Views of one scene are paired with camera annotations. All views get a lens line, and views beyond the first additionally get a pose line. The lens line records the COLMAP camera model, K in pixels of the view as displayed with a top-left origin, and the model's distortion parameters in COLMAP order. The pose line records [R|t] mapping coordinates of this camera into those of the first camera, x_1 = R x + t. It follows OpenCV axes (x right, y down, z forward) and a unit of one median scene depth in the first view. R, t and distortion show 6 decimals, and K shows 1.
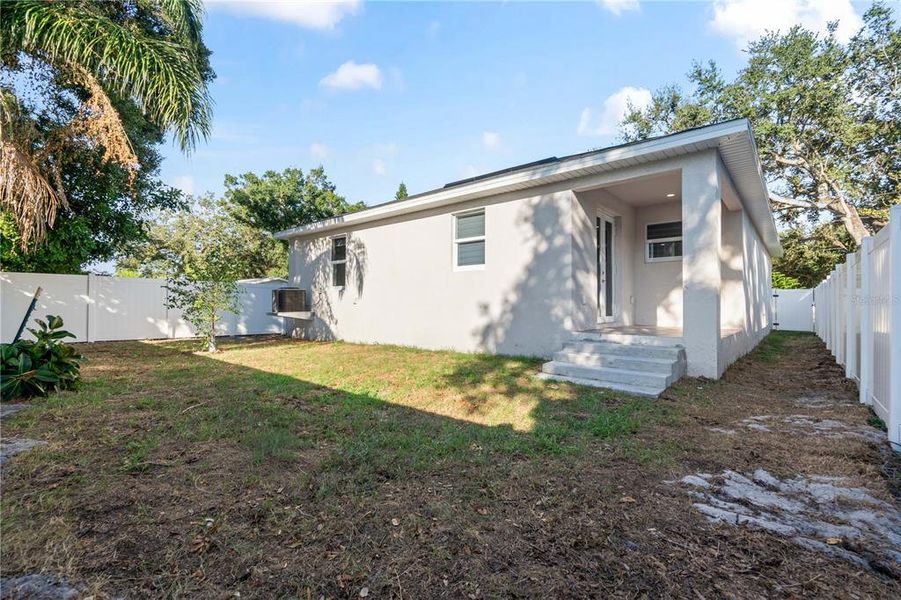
lens RADIAL K [[392.9, 0, 457.1], [0, 392.9, 294.7], [0, 0, 1]] dist [-0.001638, 0.000815]
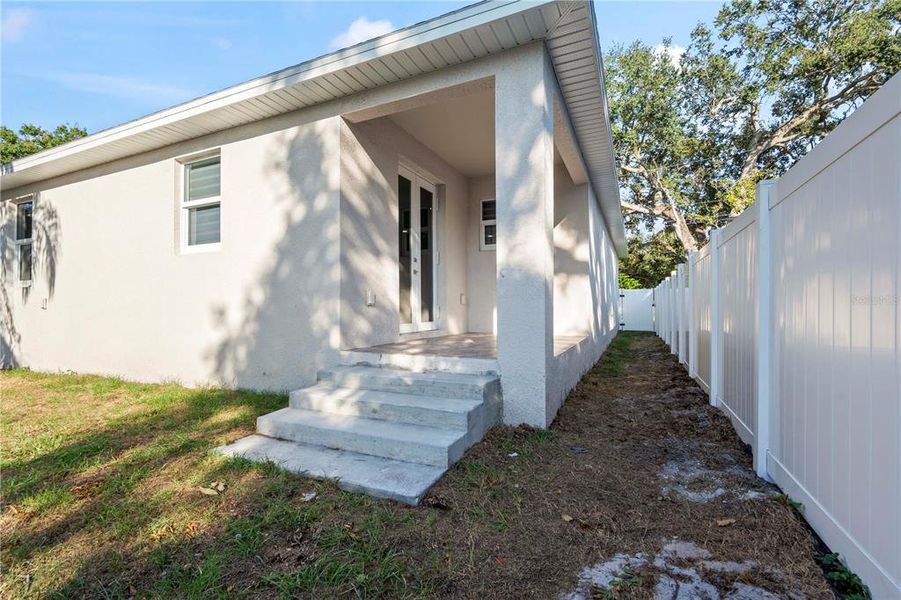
lens RADIAL K [[392.9, 0, 452.8], [0, 392.9, 301.8], [0, 0, 1]] dist [-0.001638, 0.000815]
pose [[0.961345, -0.006693, 0.275265, 0.244321], [0.003913, 0.999936, 0.010648, 0.010453], [-0.275319, -0.009159, 0.961309, 0.312670]]
